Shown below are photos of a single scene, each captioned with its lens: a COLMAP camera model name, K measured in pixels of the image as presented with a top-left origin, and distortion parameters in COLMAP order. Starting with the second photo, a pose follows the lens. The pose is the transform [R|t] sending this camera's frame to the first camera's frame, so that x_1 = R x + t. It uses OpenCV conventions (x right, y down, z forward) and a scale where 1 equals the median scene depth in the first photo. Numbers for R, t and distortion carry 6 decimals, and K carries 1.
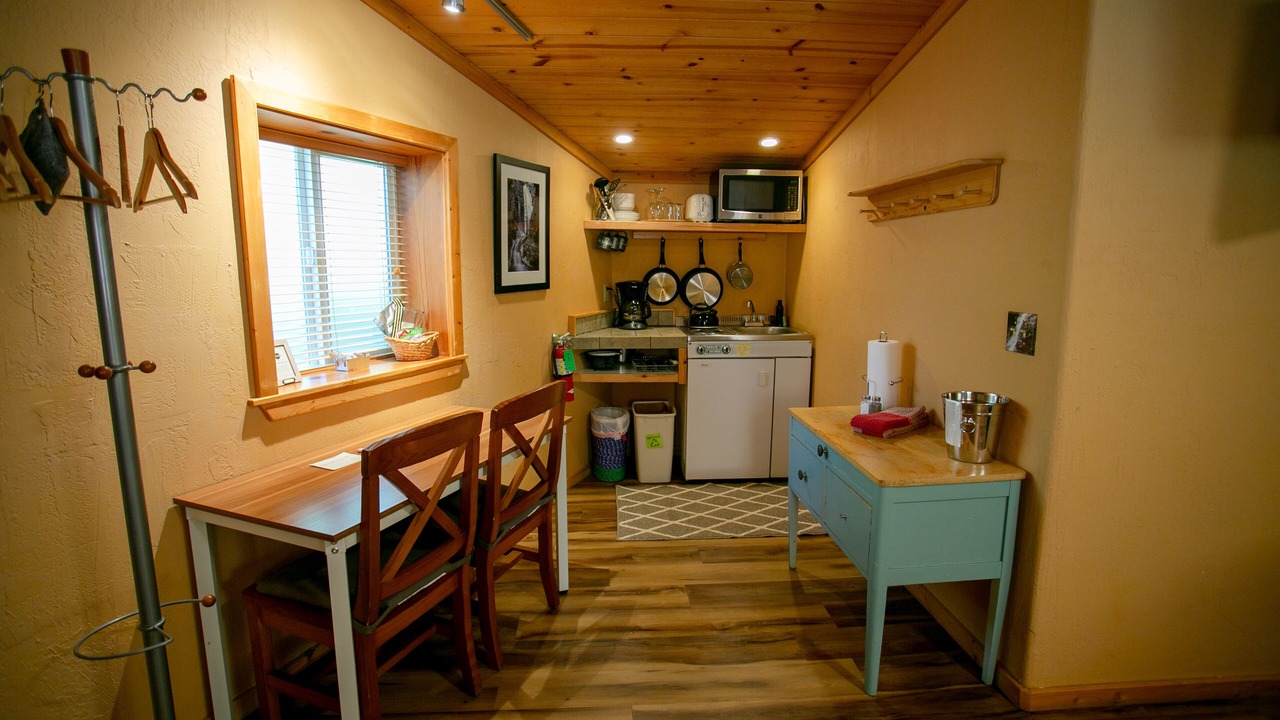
lens RADIAL K [[621.3, 0, 640.0], [0, 621.3, 360.0], [0, 0, 1]] dist [-0.062006, 0.031846]
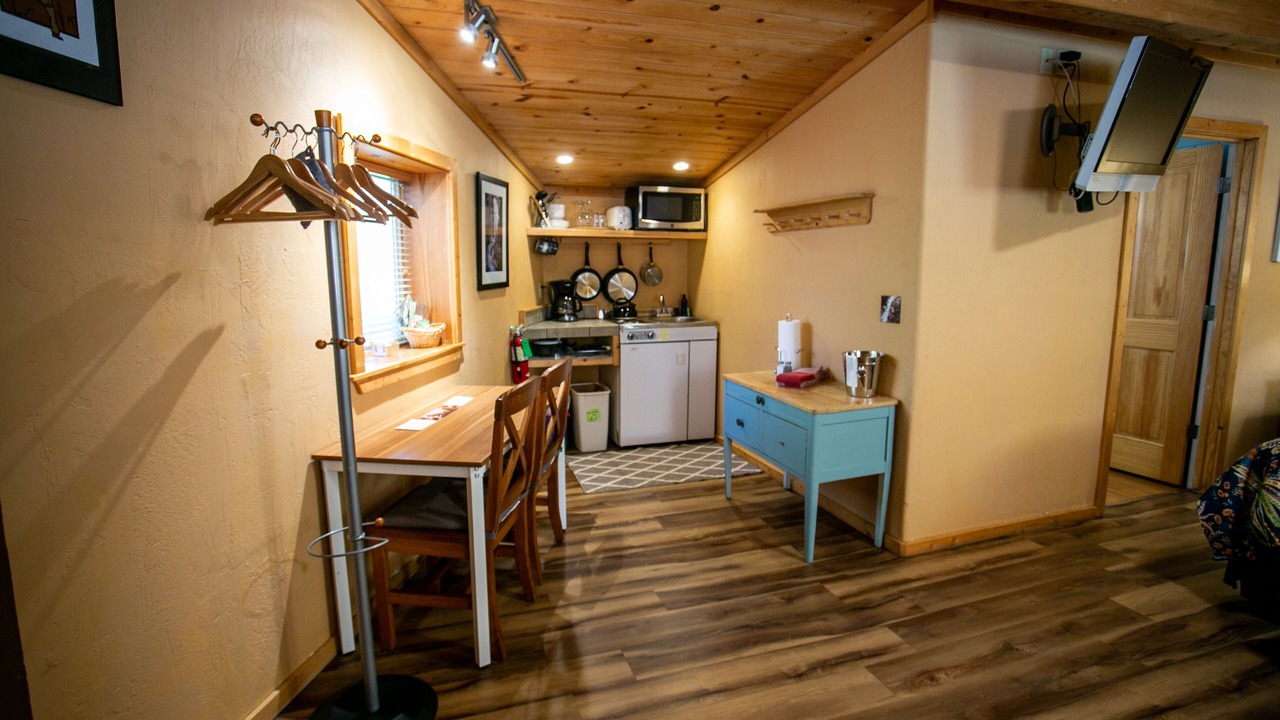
lens RADIAL K [[621.3, 0, 640.0], [0, 621.3, 360.0], [0, 0, 1]] dist [-0.062006, 0.031846]
pose [[0.966310, -0.041346, 0.254040, -0.267800], [0.041889, 0.999117, 0.003274, 0.036481], [-0.253951, 0.007478, 0.967188, -0.232940]]
